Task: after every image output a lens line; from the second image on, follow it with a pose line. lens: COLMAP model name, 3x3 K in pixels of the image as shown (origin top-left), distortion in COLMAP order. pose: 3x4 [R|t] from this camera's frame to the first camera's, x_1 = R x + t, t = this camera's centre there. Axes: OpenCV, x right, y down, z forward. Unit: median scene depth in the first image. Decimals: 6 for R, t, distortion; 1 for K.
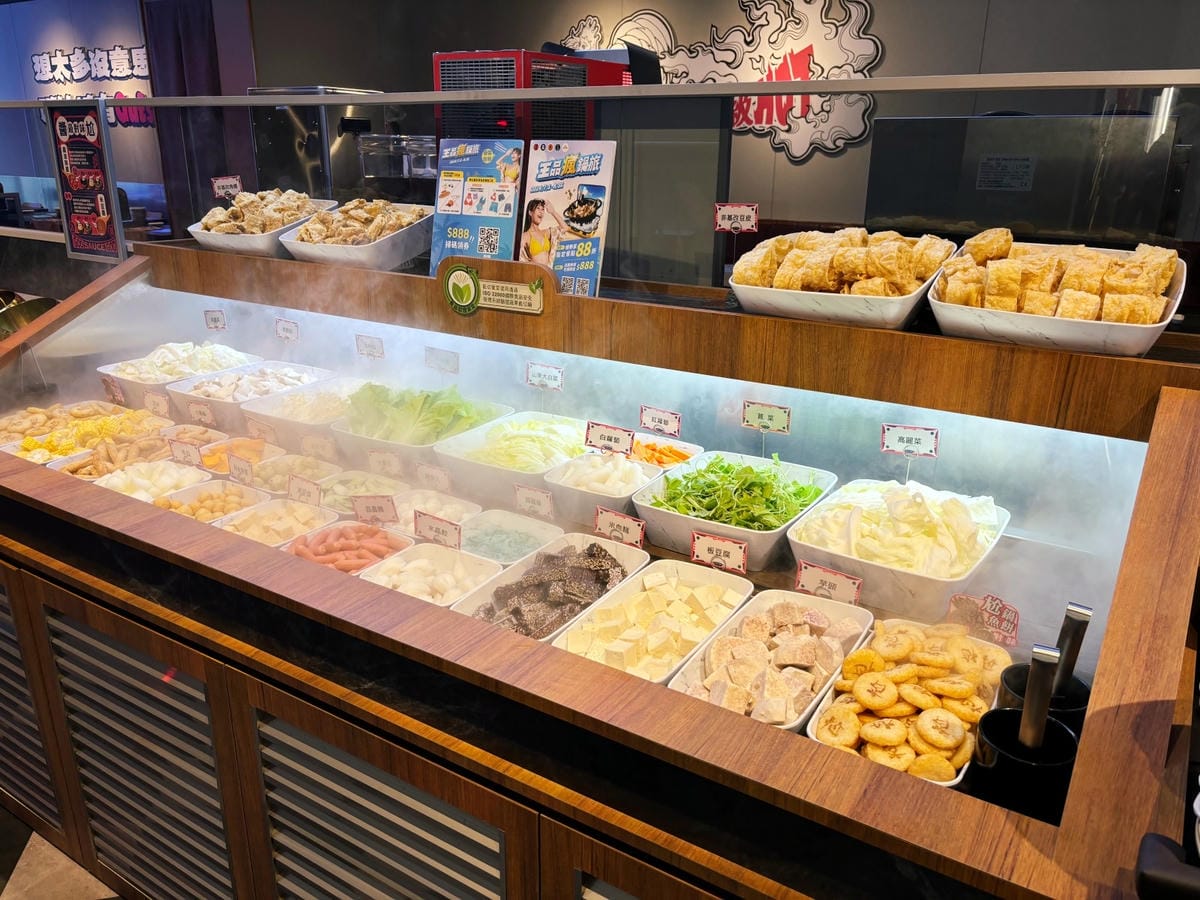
lens RADIAL K [[921.2, 0, 599.1], [0, 921.2, 456.6], [0, 0, 1]] dist [0.010022, -0.015027]
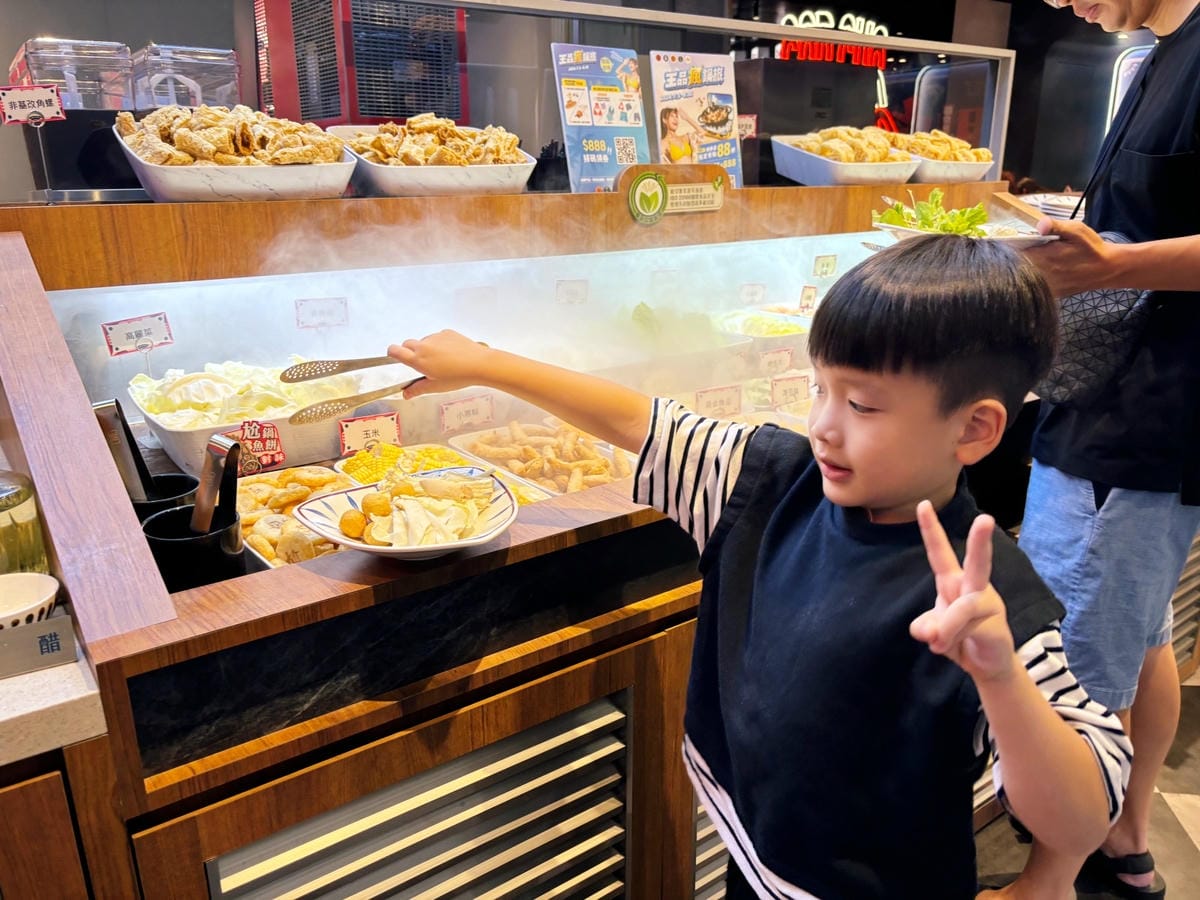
lens RADIAL K [[921.2, 0, 599.7], [0, 921.2, 446.7], [0, 0, 1]] dist [0.010022, -0.015027]
pose [[0.336465, -0.294506, 0.894459, -1.138170], [0.311605, 0.931150, 0.189371, -0.137441], [-0.888647, 0.215001, 0.405069, 0.706578]]
